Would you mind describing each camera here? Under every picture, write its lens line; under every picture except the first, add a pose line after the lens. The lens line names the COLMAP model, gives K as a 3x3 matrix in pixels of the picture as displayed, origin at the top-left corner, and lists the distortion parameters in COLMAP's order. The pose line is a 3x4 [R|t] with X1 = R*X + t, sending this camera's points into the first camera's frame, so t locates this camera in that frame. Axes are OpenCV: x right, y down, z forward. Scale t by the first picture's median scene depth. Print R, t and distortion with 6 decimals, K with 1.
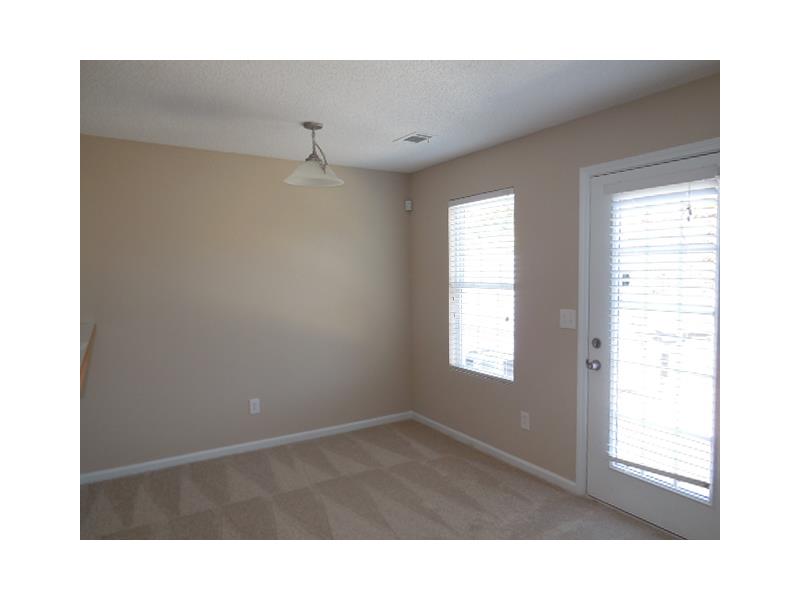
lens RADIAL K [[480.3, 0, 400.0], [0, 480.3, 300.0], [0, 0, 1]] dist [-0.002889, -0.000731]
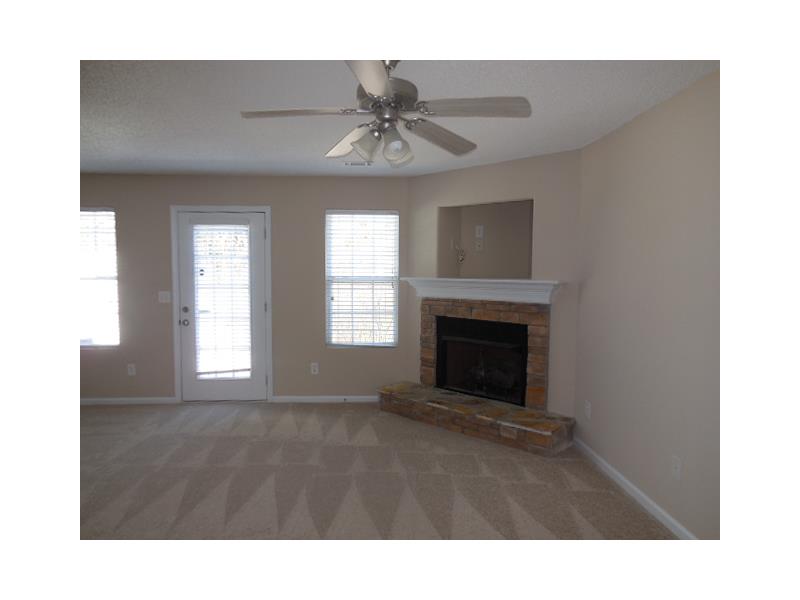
lens RADIAL K [[480.3, 0, 400.0], [0, 480.3, 300.0], [0, 0, 1]] dist [-0.002889, -0.000731]
pose [[0.304910, -0.059058, 0.950548, -0.987236], [0.046989, 0.997793, 0.046921, 0.010932], [-0.951221, 0.030359, 0.307012, -0.257727]]
